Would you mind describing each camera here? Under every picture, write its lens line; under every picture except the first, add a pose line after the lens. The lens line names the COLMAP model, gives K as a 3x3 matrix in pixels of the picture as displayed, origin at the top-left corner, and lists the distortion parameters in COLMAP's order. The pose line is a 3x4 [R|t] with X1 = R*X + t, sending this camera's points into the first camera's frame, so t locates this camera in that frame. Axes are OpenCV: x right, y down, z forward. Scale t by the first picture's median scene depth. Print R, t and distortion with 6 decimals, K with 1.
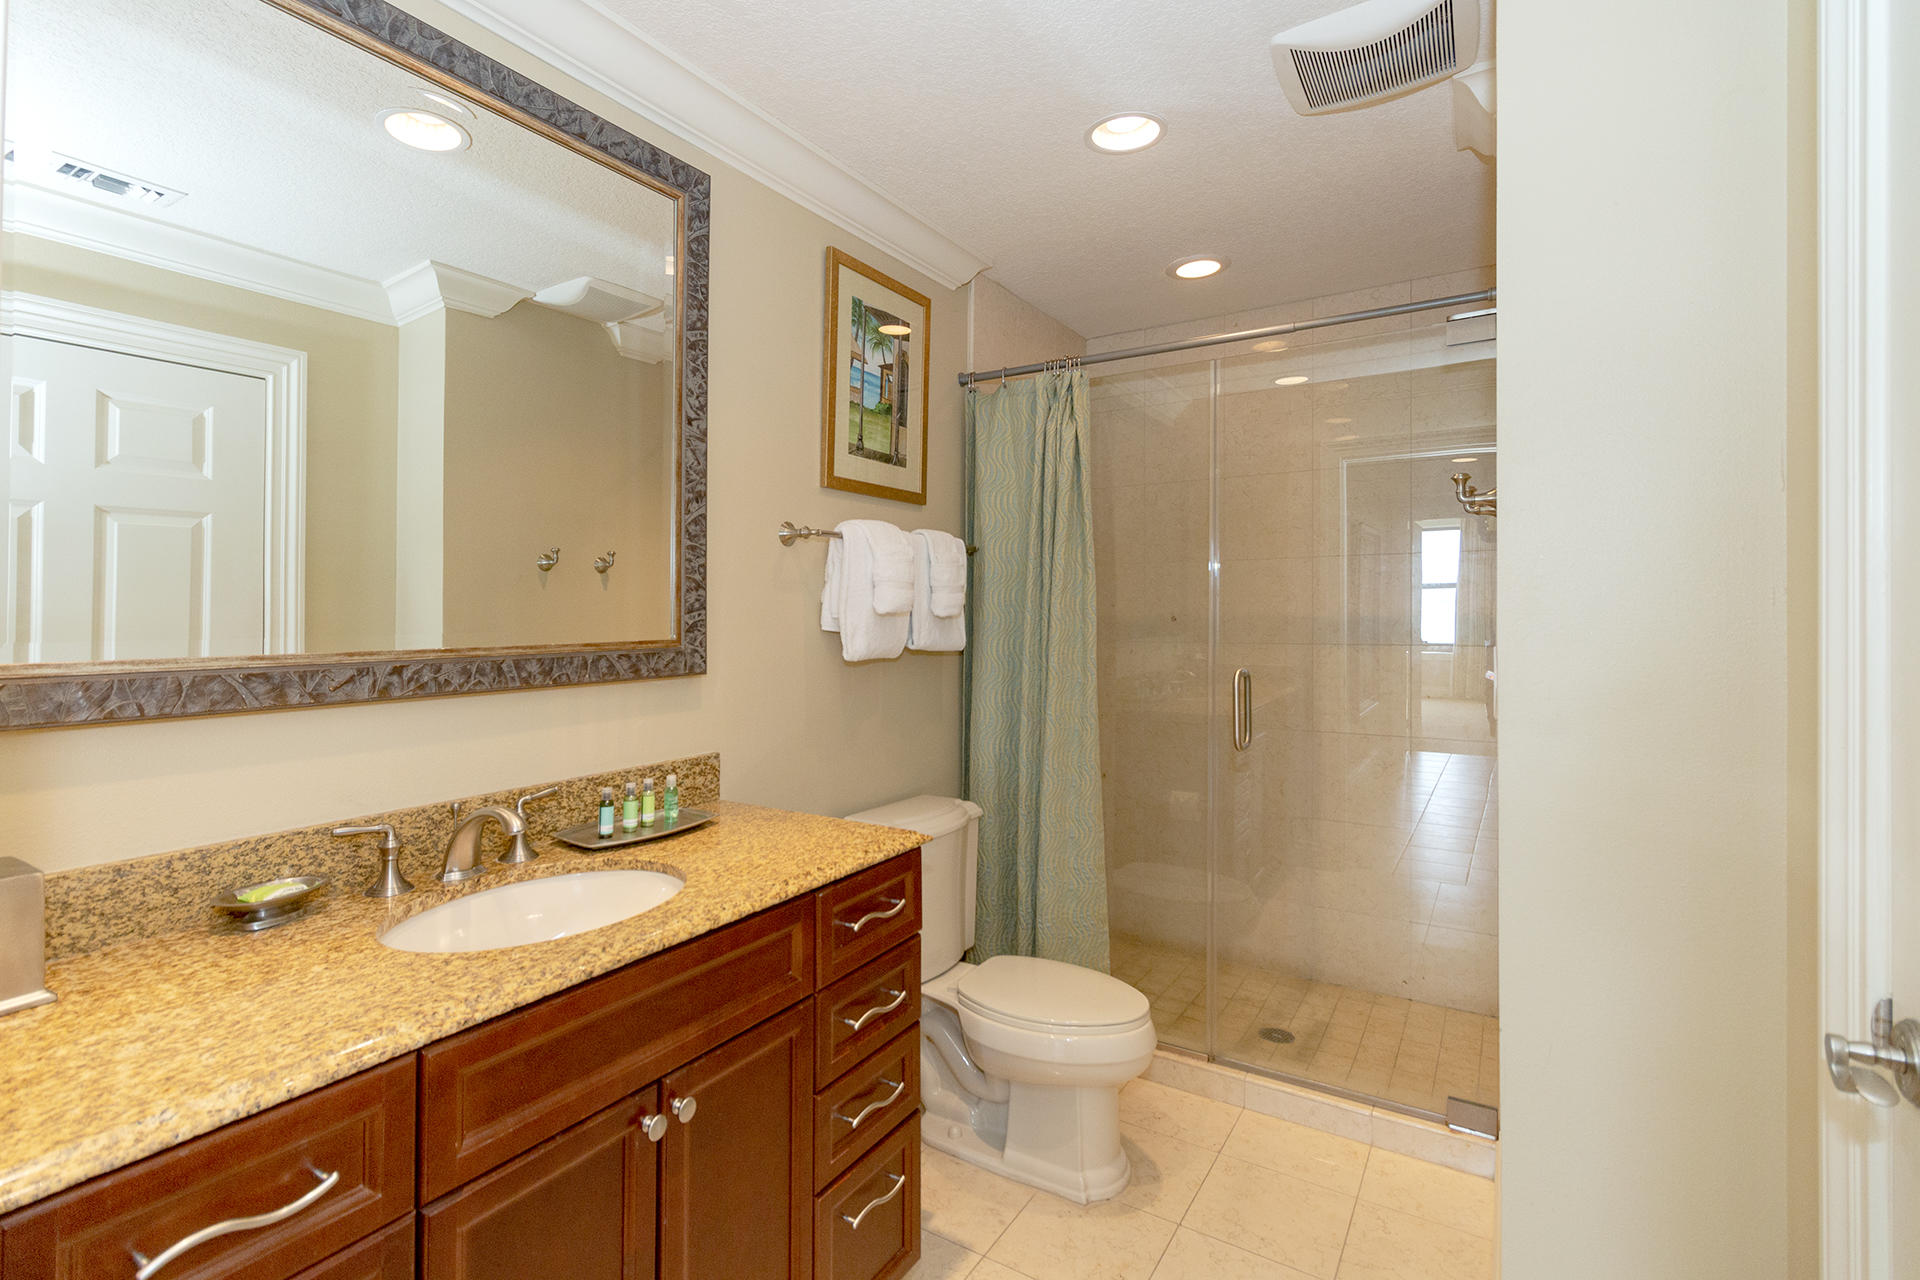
lens RADIAL K [[892.1, 0, 961.5], [0, 892.1, 641.7], [0, 0, 1]] dist [-0.001030, 0.001646]
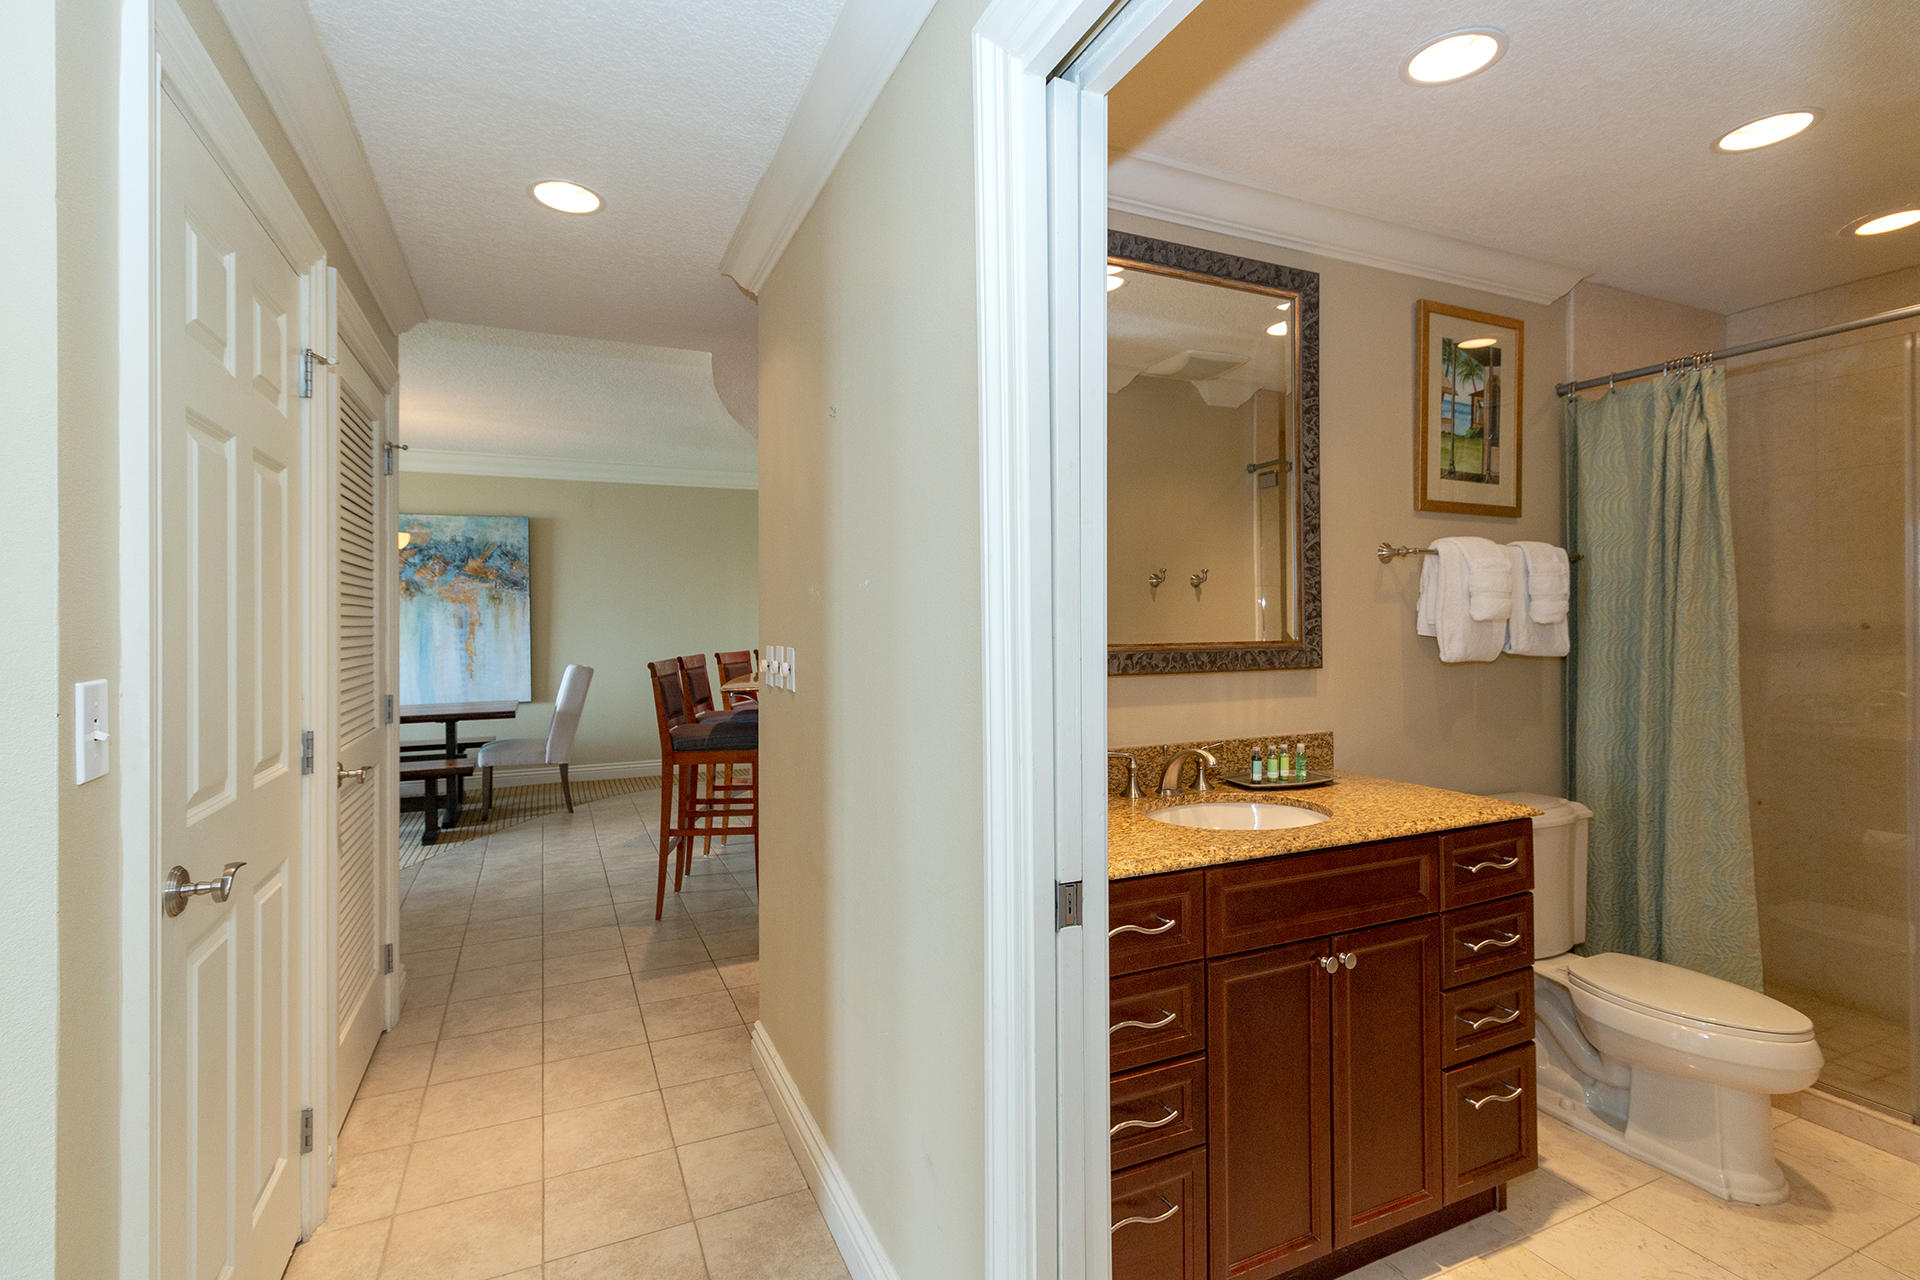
lens RADIAL K [[892.1, 0, 939.3], [0, 892.1, 607.5], [0, 0, 1]] dist [-0.001030, 0.001646]
pose [[0.826192, -0.009527, -0.563308, -0.021574], [-0.017556, 0.998936, -0.042644, 0.013720], [0.563114, 0.045122, 0.825146, -0.350005]]
